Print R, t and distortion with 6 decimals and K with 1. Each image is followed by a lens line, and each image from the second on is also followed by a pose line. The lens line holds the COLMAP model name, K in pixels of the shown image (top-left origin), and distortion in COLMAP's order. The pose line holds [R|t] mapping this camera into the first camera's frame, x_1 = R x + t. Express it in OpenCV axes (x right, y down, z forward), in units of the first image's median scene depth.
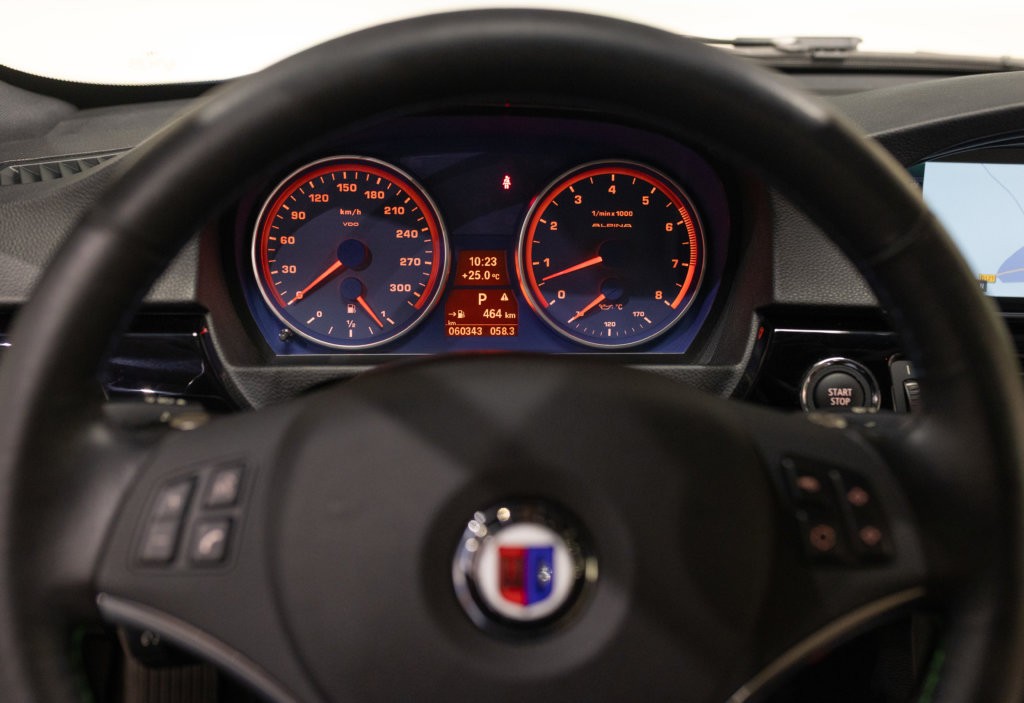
lens RADIAL K [[1055.9, 0, 512.0], [0, 1055.9, 351.5], [0, 0, 1]] dist [0.013216, -0.001316]
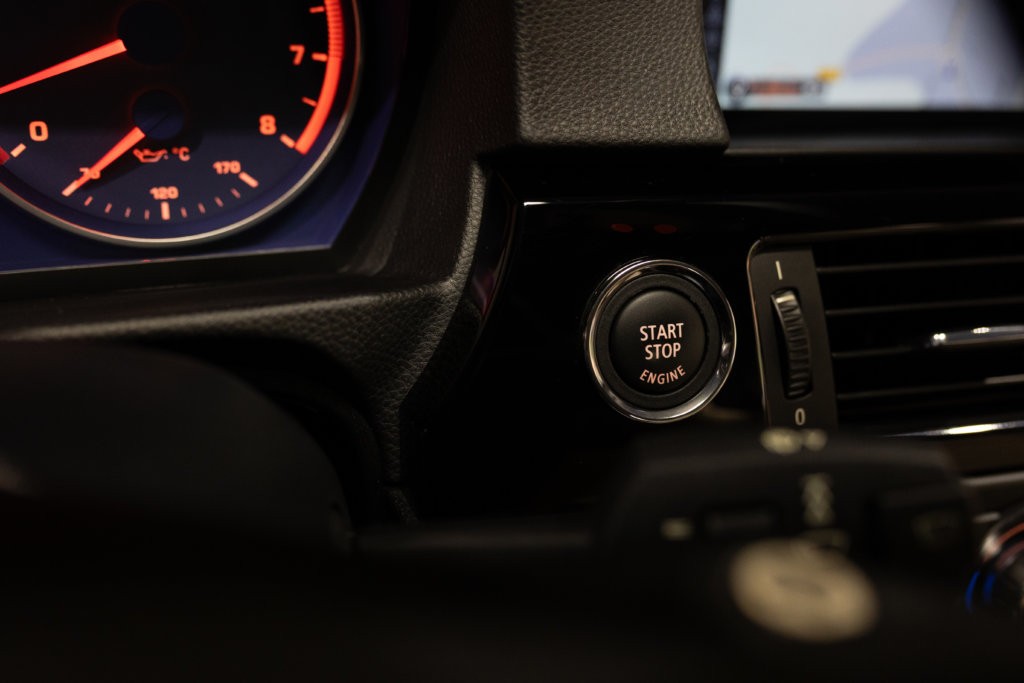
lens RADIAL K [[1040.4, 0, 517.2], [0, 1040.4, 340.5], [0, 0, 1]] dist [0.005946, 0.011526]
pose [[0.947394, -0.096346, 0.305226, 0.098088], [0.037308, 0.980360, 0.193656, -0.047016], [-0.317889, -0.172081, 0.932381, 0.542317]]
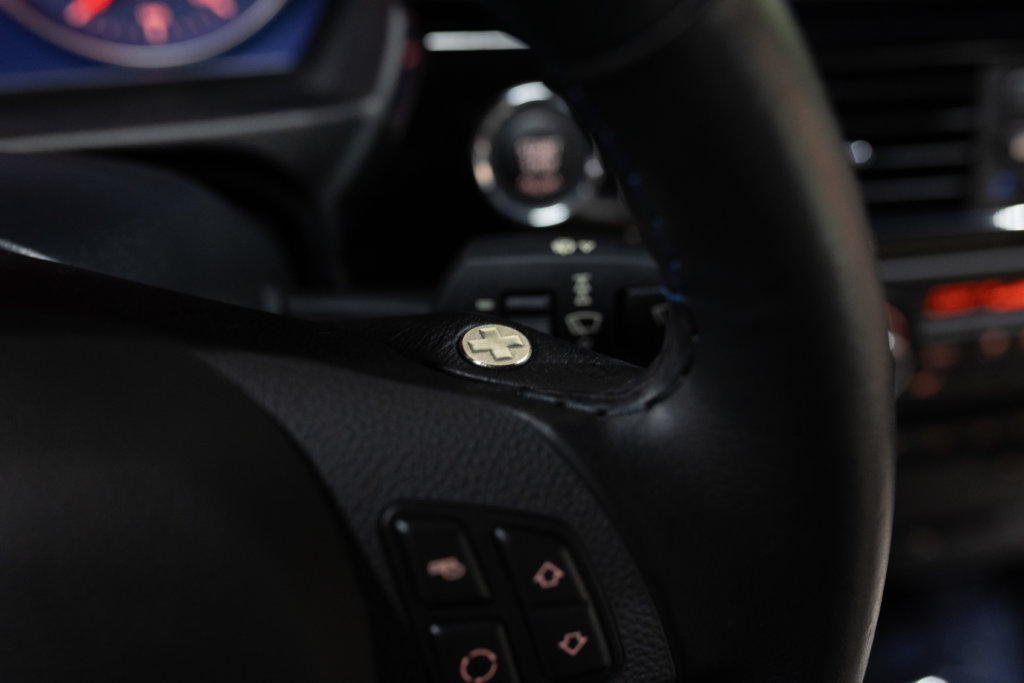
lens RADIAL K [[1040.4, 0, 517.2], [0, 1040.4, 340.5], [0, 0, 1]] dist [0.005946, 0.011526]
pose [[0.968994, -0.121648, 0.215062, 0.145202], [0.021333, 0.908345, 0.417678, -0.101343], [-0.246160, -0.400140, 0.882776, 0.406811]]
